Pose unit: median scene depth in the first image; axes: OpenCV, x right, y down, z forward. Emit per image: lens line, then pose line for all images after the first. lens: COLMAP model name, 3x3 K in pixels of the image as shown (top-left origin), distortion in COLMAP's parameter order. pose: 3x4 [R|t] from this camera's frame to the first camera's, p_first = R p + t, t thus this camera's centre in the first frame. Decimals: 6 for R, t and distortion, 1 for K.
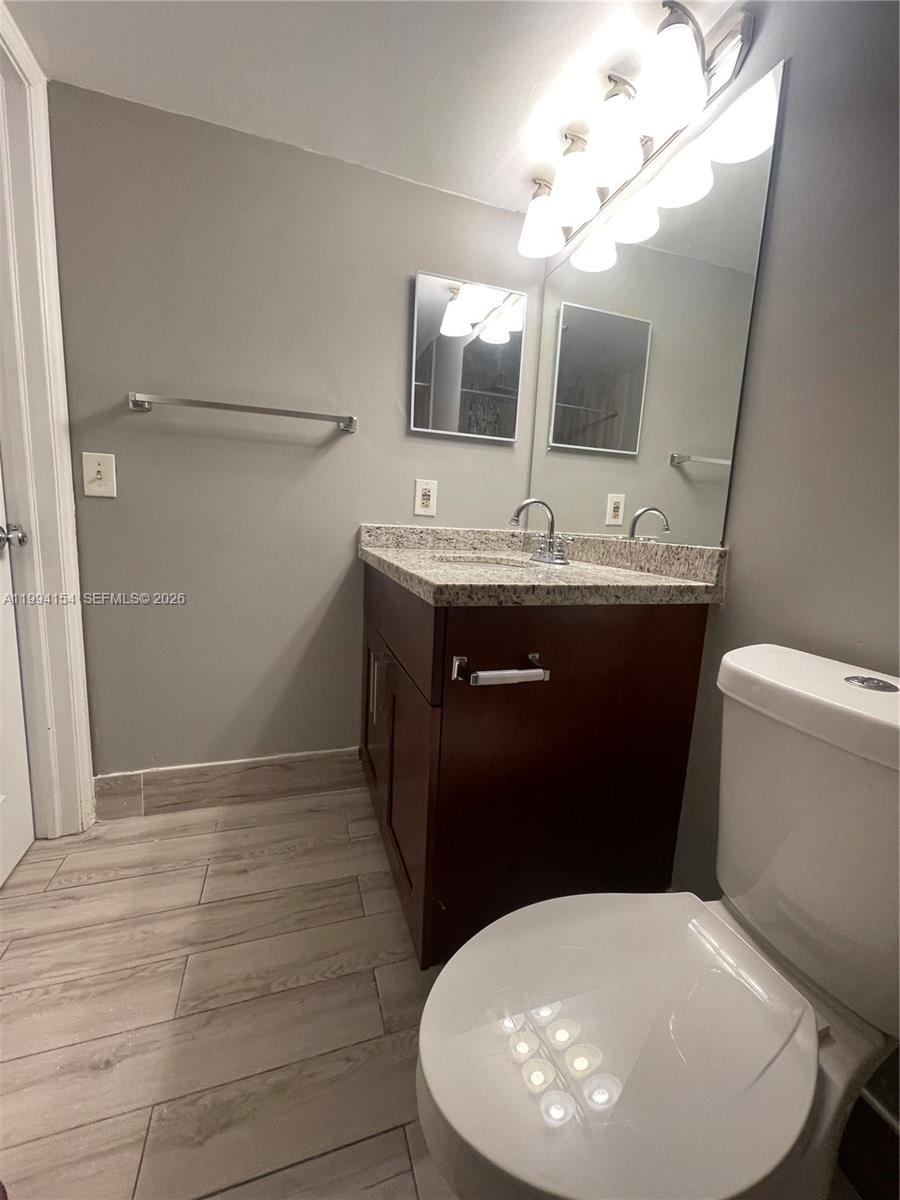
lens RADIAL K [[481.2, 0, 457.9], [0, 481.2, 595.9], [0, 0, 1]] dist [-0.001682, -0.000273]
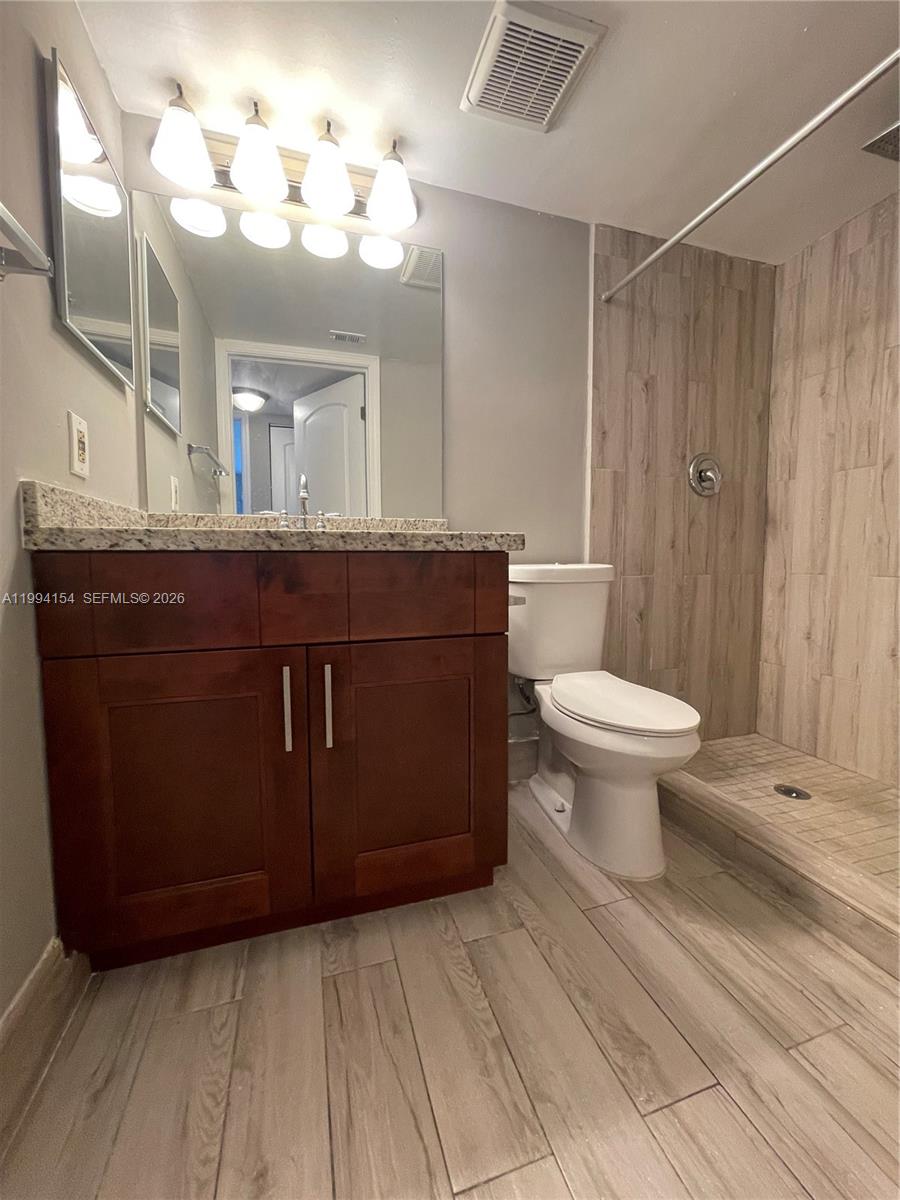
lens RADIAL K [[481.2, 0, 450.1], [0, 481.2, 592.9], [0, 0, 1]] dist [-0.001682, -0.000273]
pose [[0.026133, -0.126316, 0.991646, -1.120099], [0.149912, 0.981262, 0.121042, -0.050796], [-0.988354, 0.145496, 0.044579, 0.928801]]
